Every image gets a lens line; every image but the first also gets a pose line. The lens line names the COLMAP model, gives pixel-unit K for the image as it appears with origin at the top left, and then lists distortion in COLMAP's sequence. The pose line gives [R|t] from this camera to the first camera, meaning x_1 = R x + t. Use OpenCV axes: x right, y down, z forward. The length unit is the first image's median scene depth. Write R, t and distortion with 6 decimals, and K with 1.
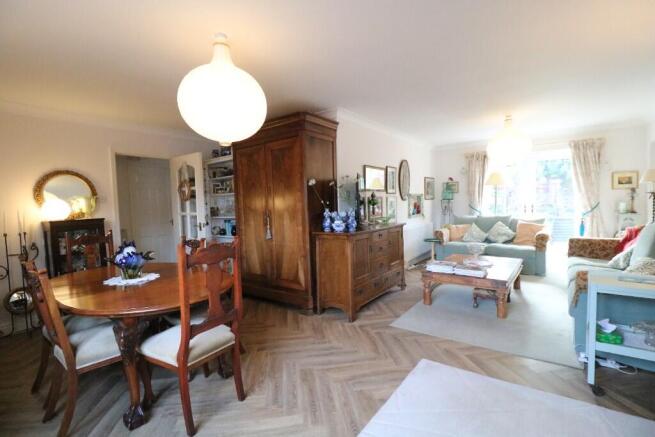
lens RADIAL K [[308.0, 0, 332.9], [0, 308.0, 217.5], [0, 0, 1]] dist [-0.000444, -0.001223]
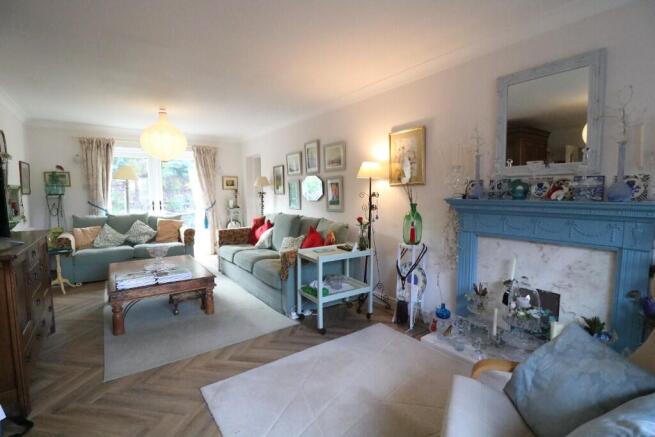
lens RADIAL K [[308.0, 0, 332.9], [0, 308.0, 217.5], [0, 0, 1]] dist [-0.000444, -0.001223]
pose [[0.305563, -0.049987, 0.950859, -0.165030], [0.043277, 0.998318, 0.038575, -0.005715], [-0.951188, 0.029363, 0.307213, 0.183885]]
